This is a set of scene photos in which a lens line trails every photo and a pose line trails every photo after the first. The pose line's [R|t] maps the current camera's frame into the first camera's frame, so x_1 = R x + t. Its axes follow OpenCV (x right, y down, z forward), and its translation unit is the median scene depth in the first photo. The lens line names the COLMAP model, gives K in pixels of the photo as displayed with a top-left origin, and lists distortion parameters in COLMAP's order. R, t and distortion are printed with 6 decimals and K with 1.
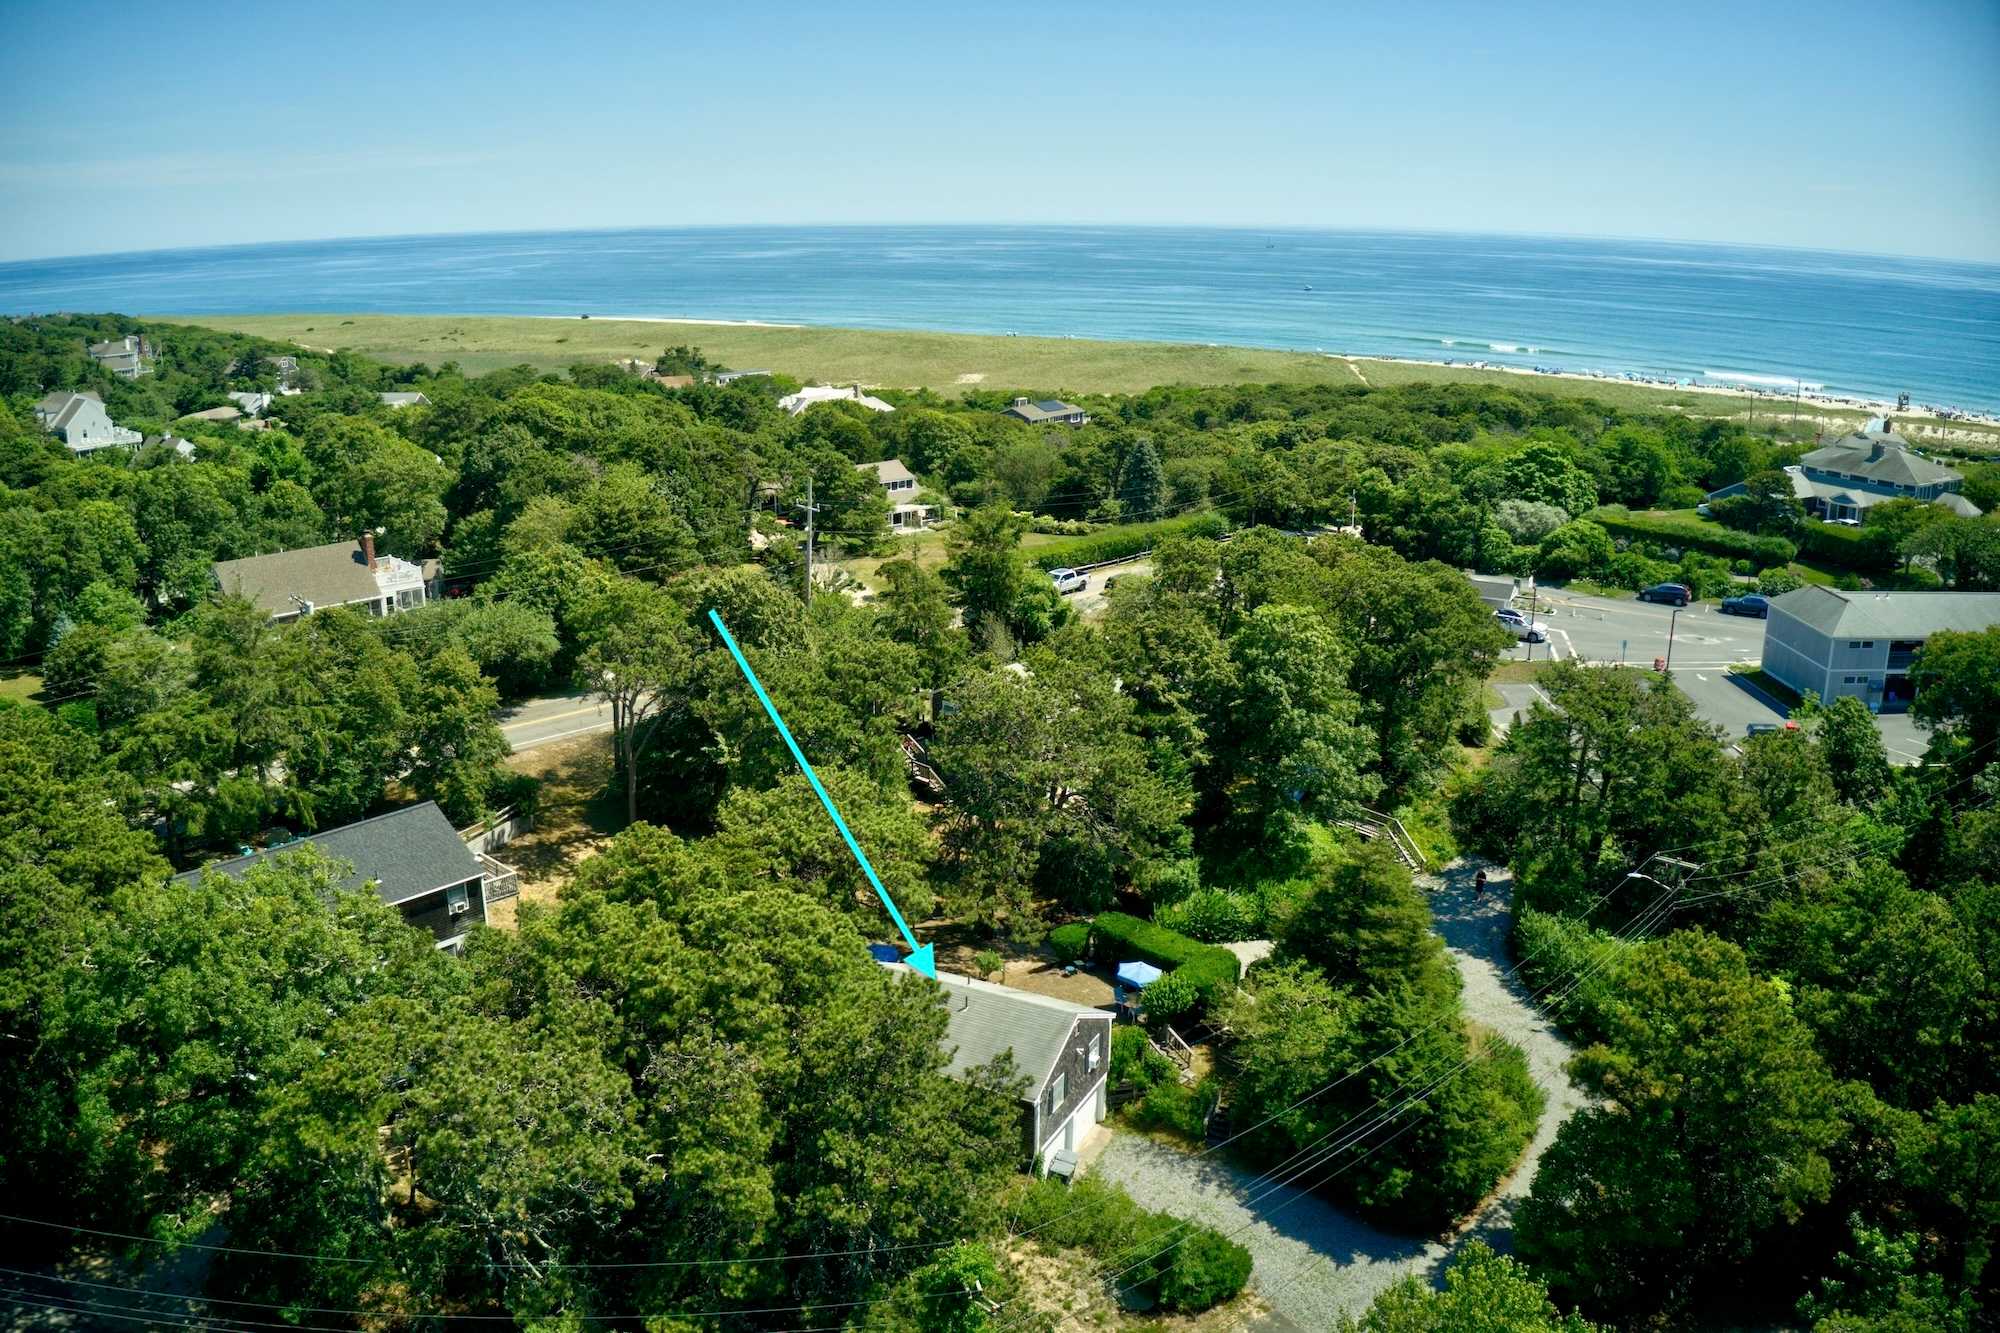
lens RADIAL K [[1584.5, 0, 999.0], [0, 1584.5, 667.6], [0, 0, 1]] dist [-0.182831, -0.005861]
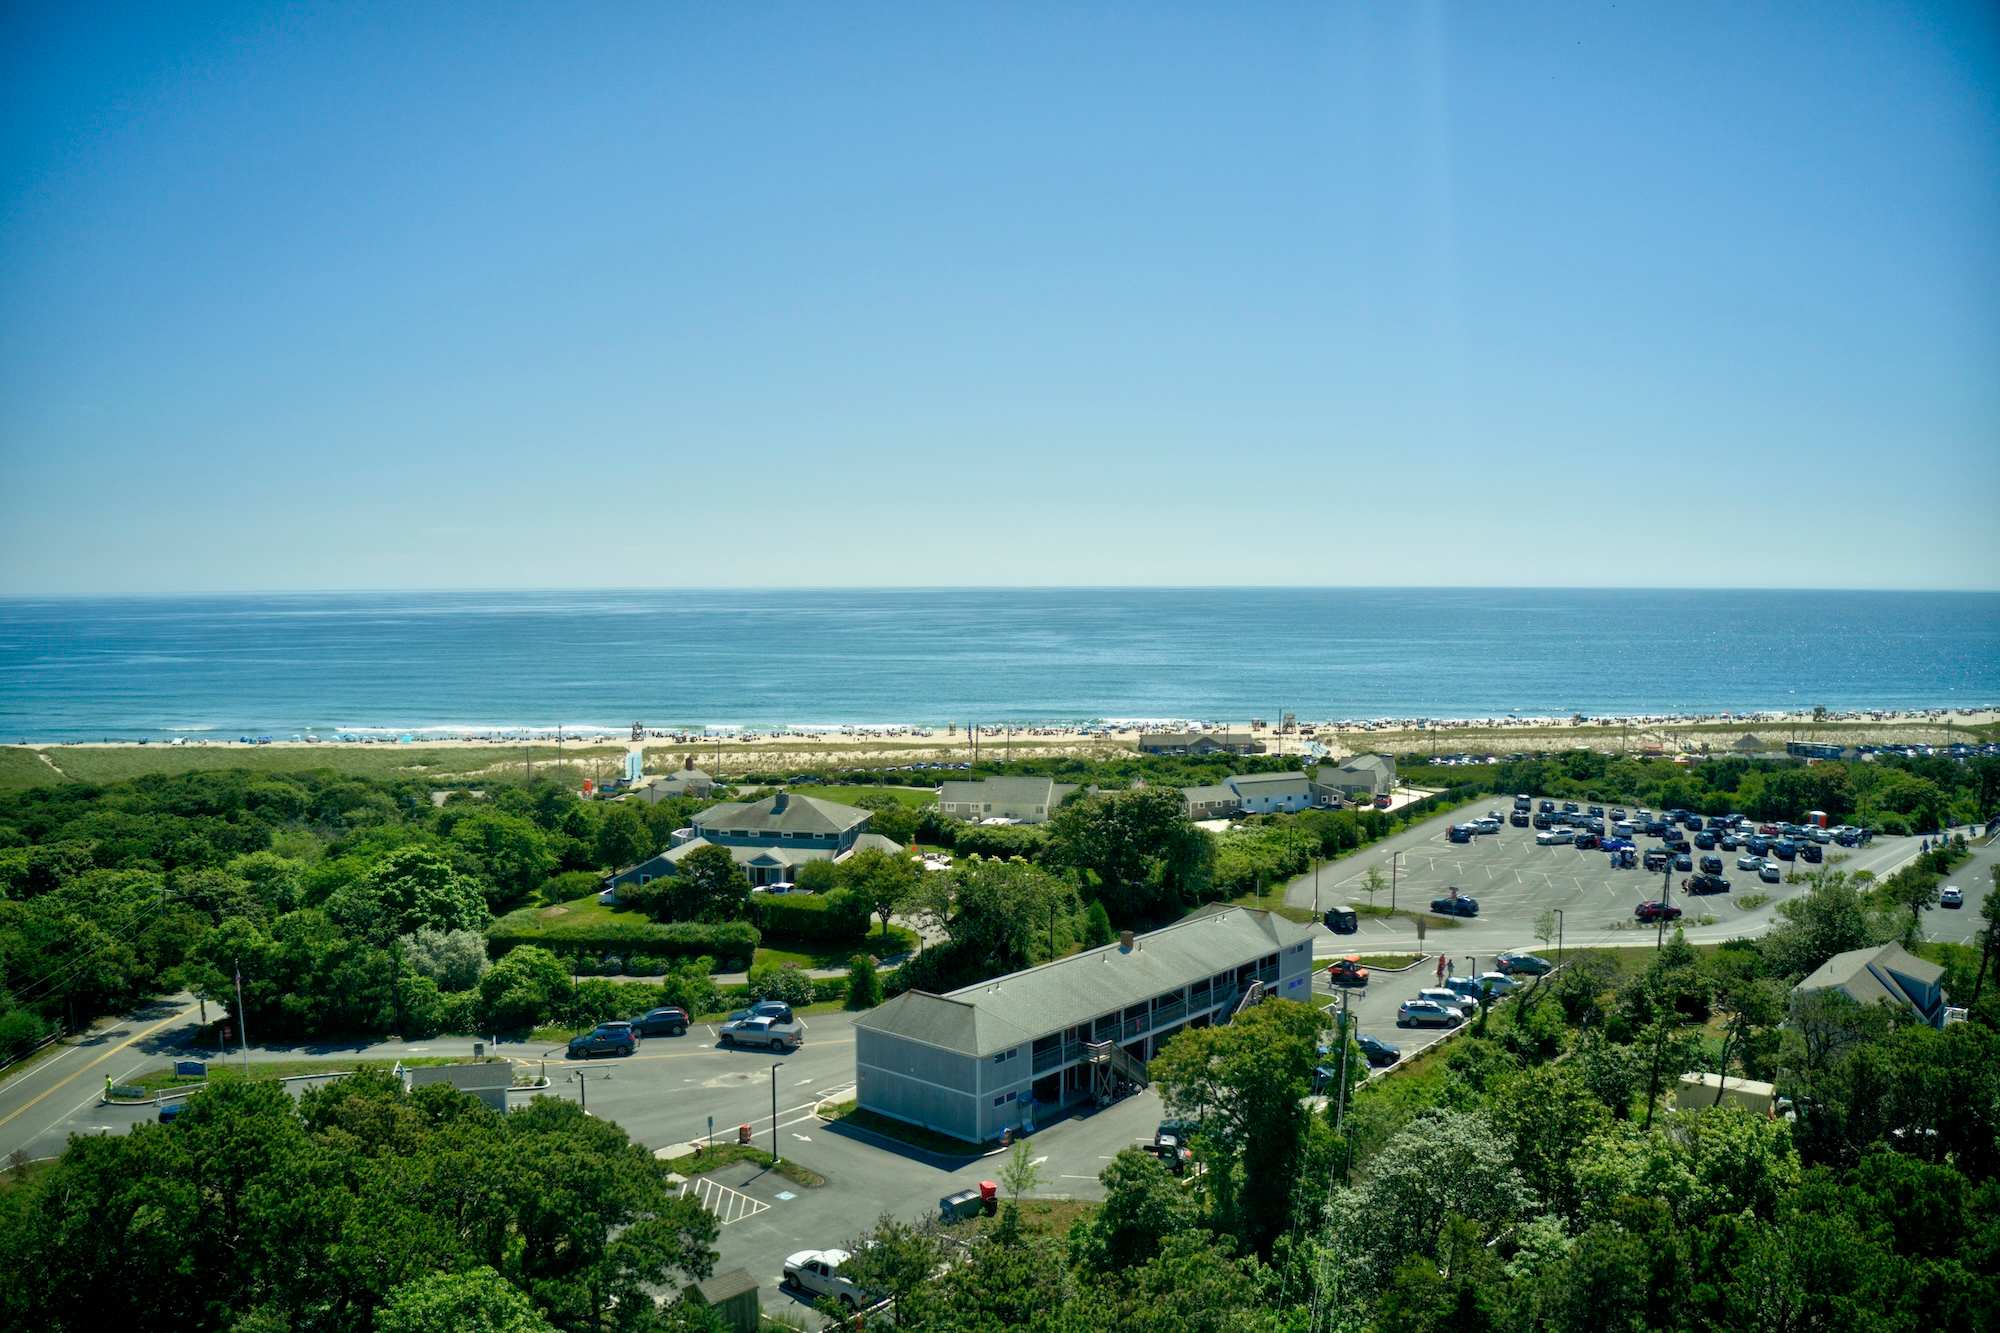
lens RADIAL K [[1584.5, 0, 1002.9], [0, 1584.5, 662.0], [0, 0, 1]] dist [-0.182831, -0.005861]
pose [[0.662276, -0.039318, 0.748227, -0.038524], [0.208964, 0.968691, -0.134057, -0.073896], [-0.719531, 0.245135, 0.649757, 0.260571]]
